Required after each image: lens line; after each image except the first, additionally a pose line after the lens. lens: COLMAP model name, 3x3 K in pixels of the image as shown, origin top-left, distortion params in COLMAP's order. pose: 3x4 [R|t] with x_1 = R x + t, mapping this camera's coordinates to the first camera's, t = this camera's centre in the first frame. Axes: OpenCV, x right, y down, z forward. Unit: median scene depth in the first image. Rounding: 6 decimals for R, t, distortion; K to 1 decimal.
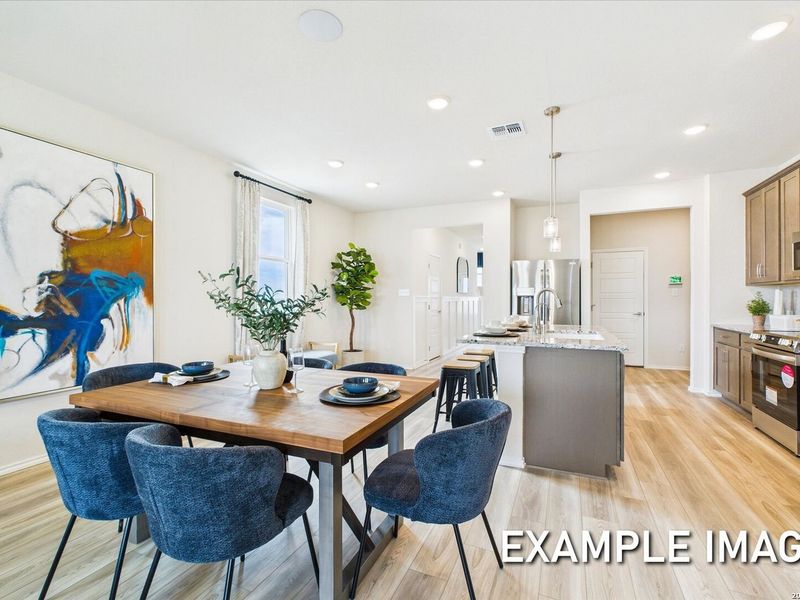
lens RADIAL K [[346.0, 0, 400.4], [0, 346.0, 296.4], [0, 0, 1]] dist [0.001350, -0.000147]
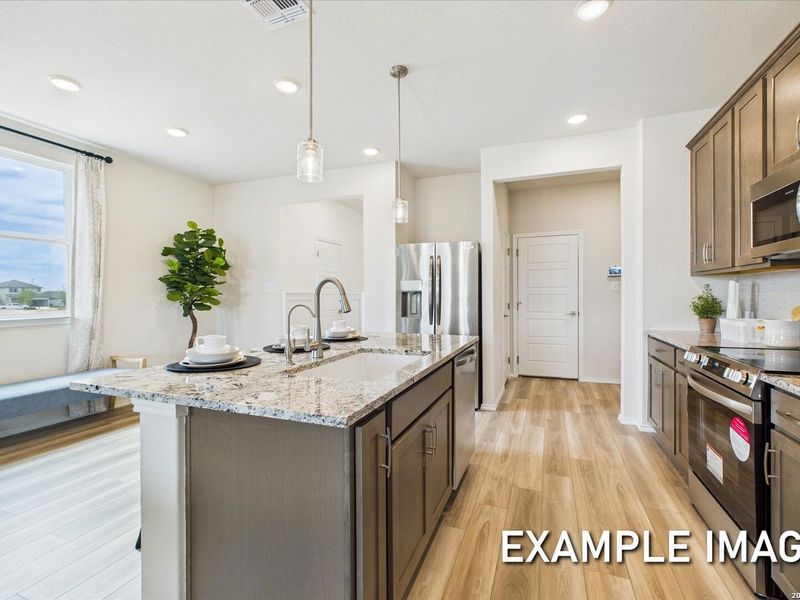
lens RADIAL K [[355.3, 0, 387.6], [0, 355.3, 294.2], [0, 0, 1]] dist [0.000380, 0.000249]
pose [[0.999207, -0.003484, 0.039658, 0.358708], [0.003299, 0.999983, 0.004749, 0.000739], [-0.039674, -0.004615, 0.999202, 0.306729]]
